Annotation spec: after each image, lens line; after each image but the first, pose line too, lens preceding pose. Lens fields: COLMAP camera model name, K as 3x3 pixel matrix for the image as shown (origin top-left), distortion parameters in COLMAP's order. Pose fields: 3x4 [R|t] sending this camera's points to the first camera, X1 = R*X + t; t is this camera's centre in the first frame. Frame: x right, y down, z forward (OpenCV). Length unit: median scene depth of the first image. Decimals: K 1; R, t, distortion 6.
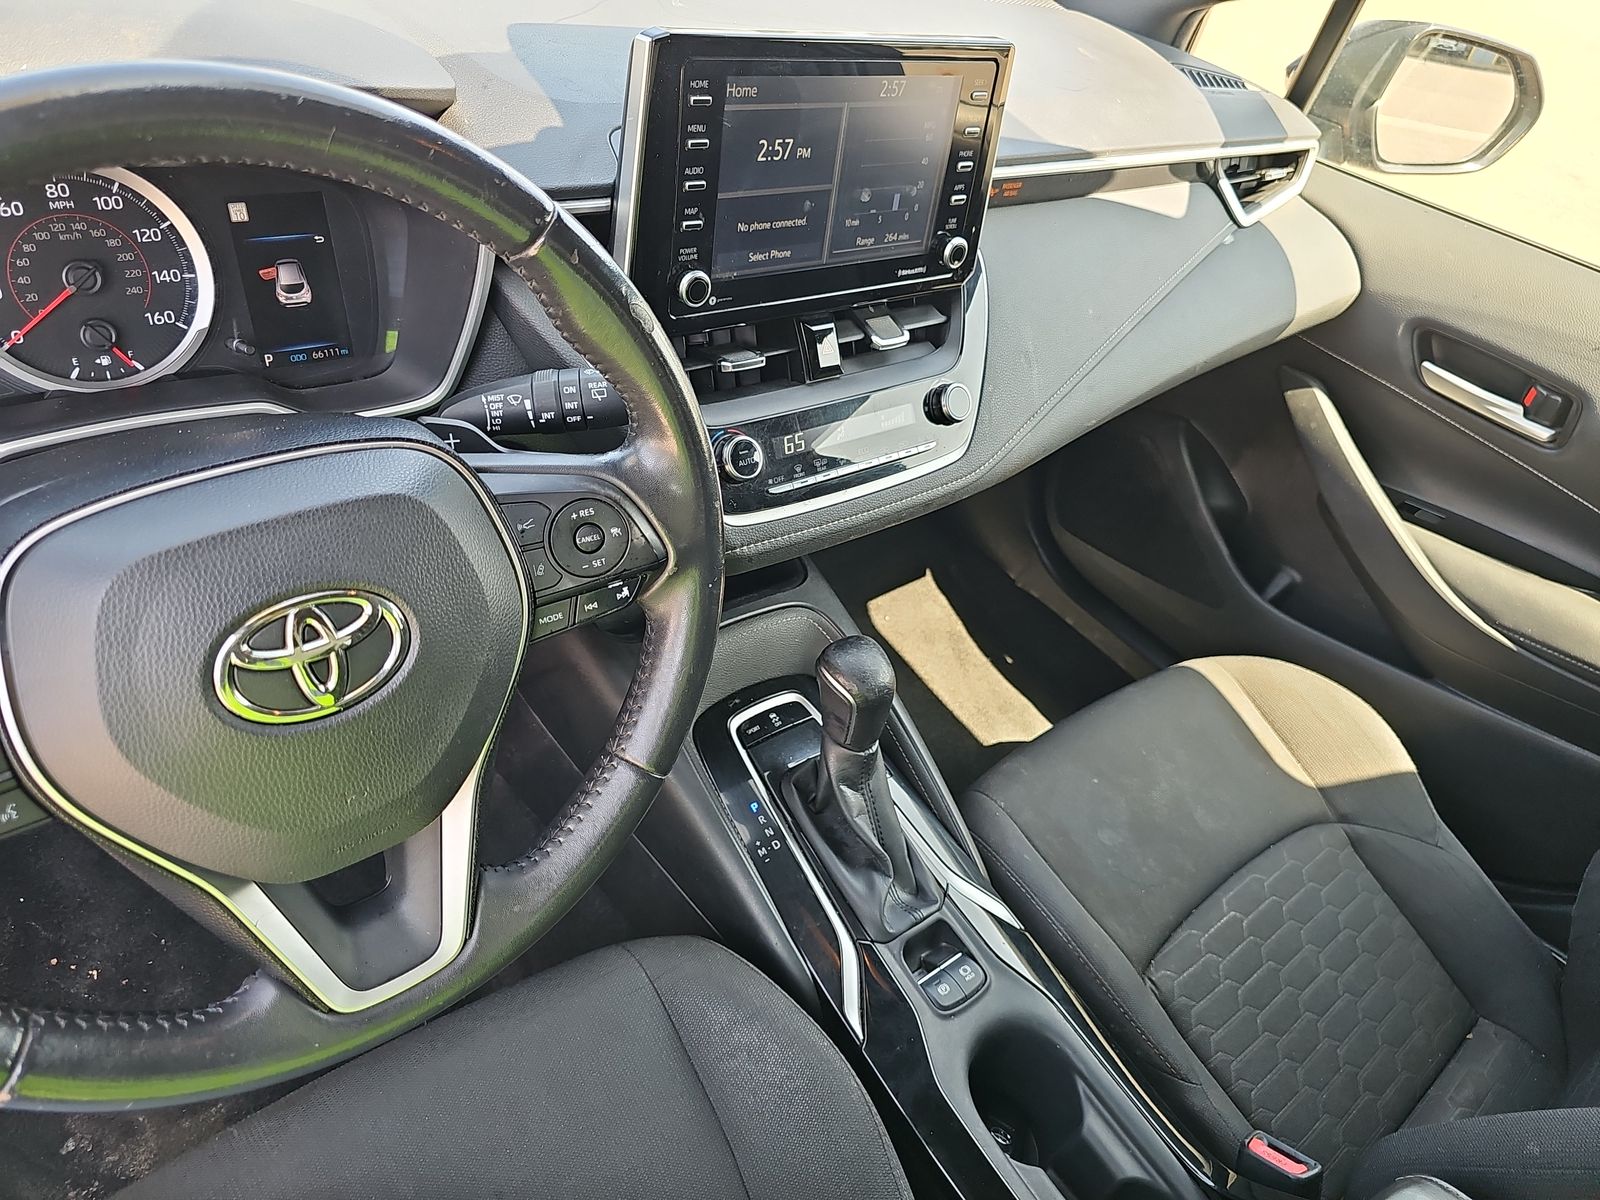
lens RADIAL K [[1100.4, 0, 800.0], [0, 1100.4, 600.0], [0, 0, 1]] dist [0.028485, -0.032133]
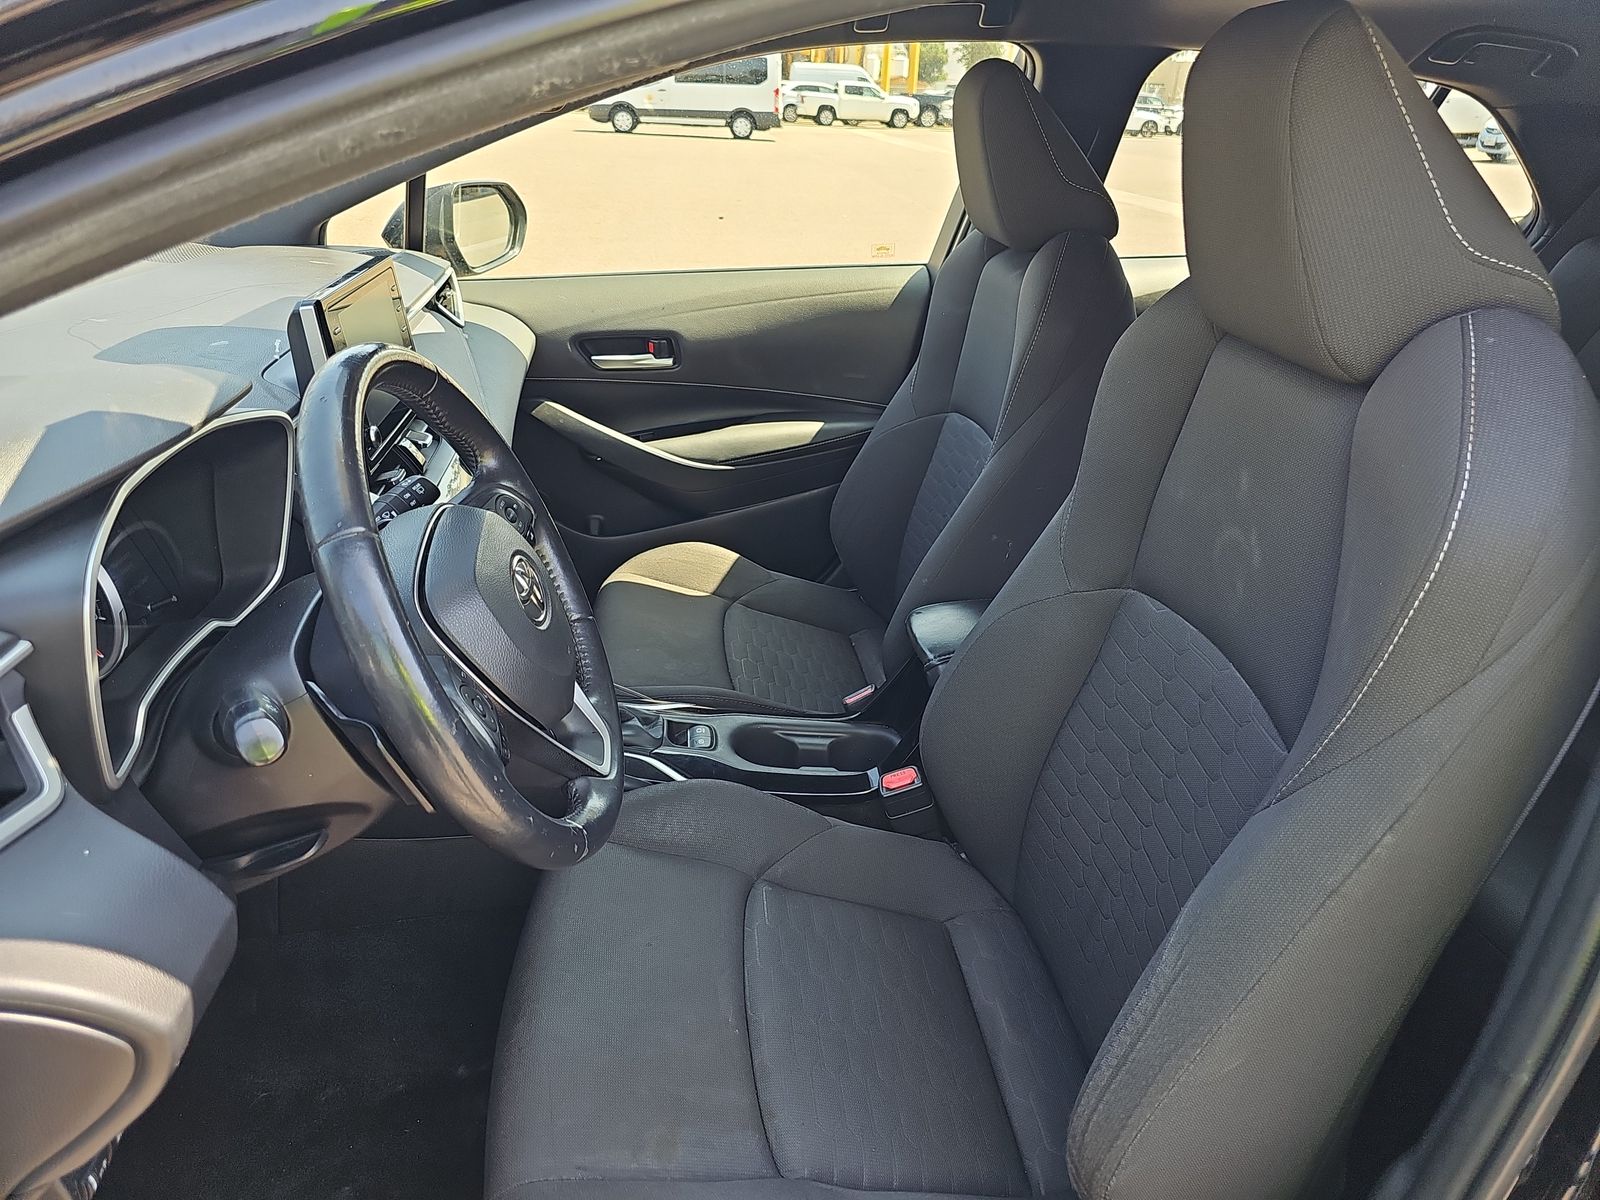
lens RADIAL K [[1100.4, 0, 800.0], [0, 1100.4, 600.0], [0, 0, 1]] dist [0.028485, -0.032133]
pose [[0.533254, -0.519420, 0.667715, -1.013959], [0.598226, 0.789617, 0.136490, 0.058167], [-0.598135, 0.326661, 0.731798, -0.487365]]
